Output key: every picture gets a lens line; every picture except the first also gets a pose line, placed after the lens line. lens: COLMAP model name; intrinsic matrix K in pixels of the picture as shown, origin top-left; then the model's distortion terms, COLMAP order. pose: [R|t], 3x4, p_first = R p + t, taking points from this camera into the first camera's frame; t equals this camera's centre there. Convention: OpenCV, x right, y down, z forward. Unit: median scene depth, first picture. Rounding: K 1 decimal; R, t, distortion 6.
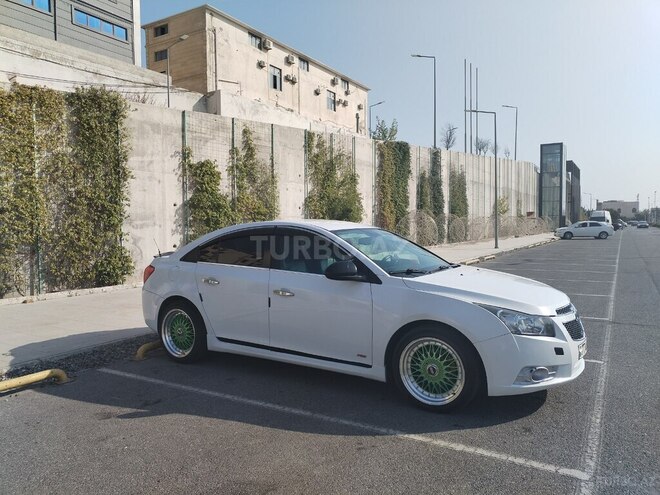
lens RADIAL K [[488.7, 0, 329.3], [0, 488.7, 246.5], [0, 0, 1]] dist [-0.001815, 0.012360]
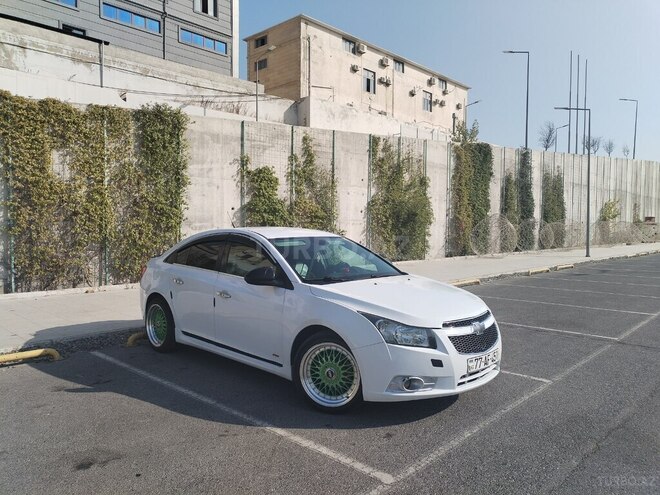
lens RADIAL K [[489.5, 0, 330.0], [0, 489.5, 247.5], [0, 0, 1]] dist [-0.003069, 0.006674]
pose [[0.977360, 0.024748, -0.210130, 0.101954], [-0.024875, 0.999688, 0.002042, -0.005396], [0.210115, 0.003231, 0.977671, -0.010286]]
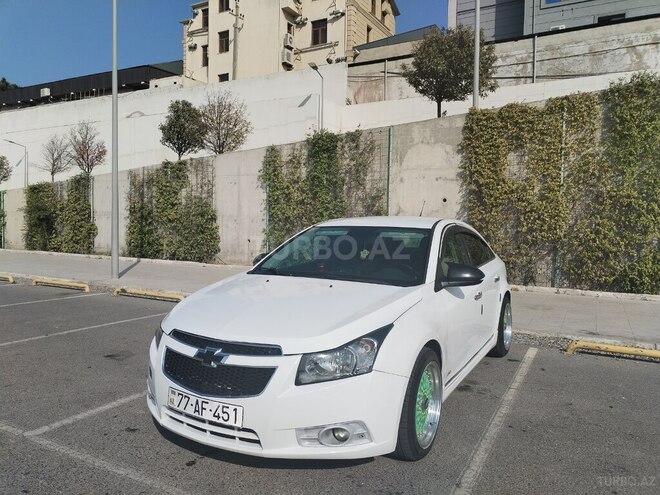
lens RADIAL K [[488.7, 0, 329.3], [0, 488.7, 246.5], [0, 0, 1]] dist [-0.001815, 0.012360]
pose [[0.047490, 0.055616, -0.997322, 0.285329], [-0.061701, 0.996705, 0.052643, -0.013439], [0.996964, 0.059036, 0.050765, 0.274359]]
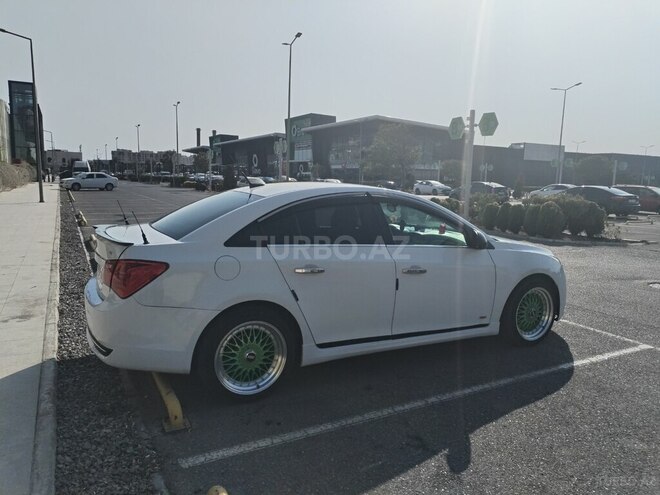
lens RADIAL K [[492.6, 0, 329.8], [0, 492.6, 243.5], [0, 0, 1]] dist [-0.003878, 0.005382]
pose [[0.506152, -0.086647, 0.858081, -0.253730], [0.003588, 0.995143, 0.098370, -0.011527], [-0.862437, -0.046711, 0.504005, 0.186703]]
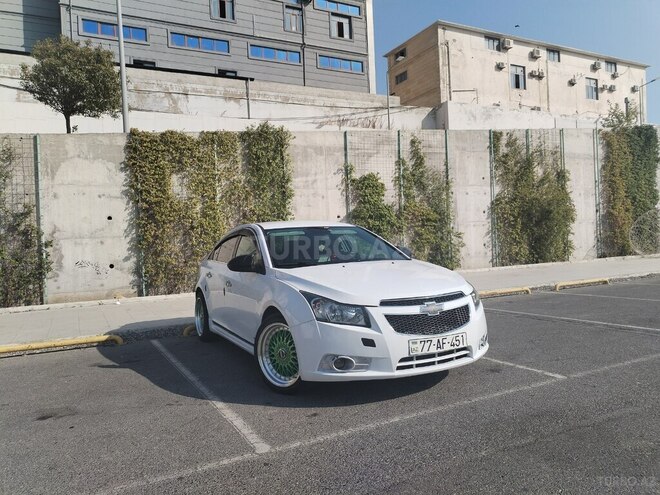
lens RADIAL K [[492.6, 0, 329.8], [0, 492.6, 243.5], [0, 0, 1]] dist [-0.003878, 0.005382]
pose [[0.854237, -0.028549, -0.519099, 0.202043], [0.012860, 0.999346, -0.033798, 0.011217], [0.519724, 0.022196, 0.854046, 0.028643]]
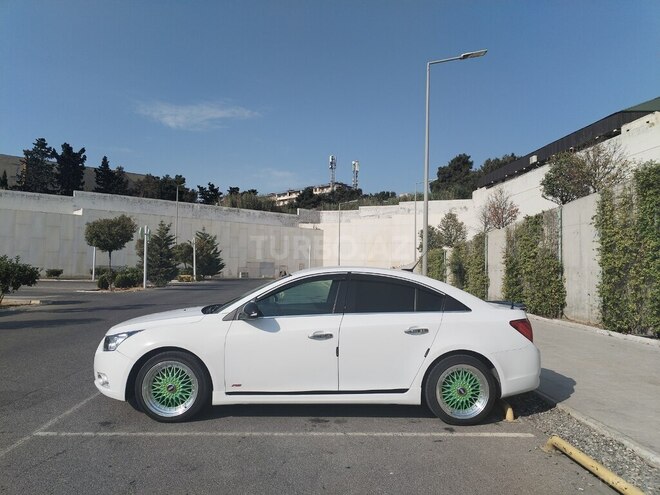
lens RADIAL K [[488.7, 0, 329.3], [0, 488.7, 246.5], [0, 0, 1]] dist [-0.001815, 0.012360]
pose [[-0.825009, -0.030472, -0.564298, 0.192413], [-0.033820, 0.999418, -0.004522, -0.030516], [0.564107, 0.015354, -0.825559, 0.607650]]
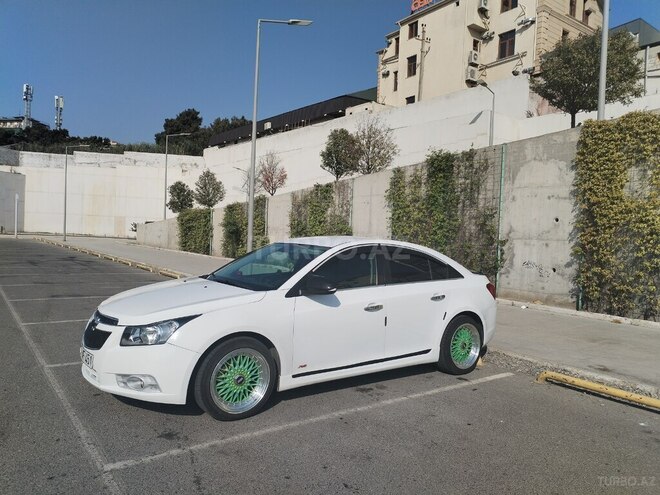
lens RADIAL K [[488.7, 0, 329.3], [0, 488.7, 246.5], [0, 0, 1]] dist [-0.001815, 0.012360]
pose [[-0.373790, 0.016858, -0.927360, 0.311445], [-0.079009, 0.995622, 0.049945, -0.027525], [0.924142, 0.091939, -0.370822, 0.447407]]
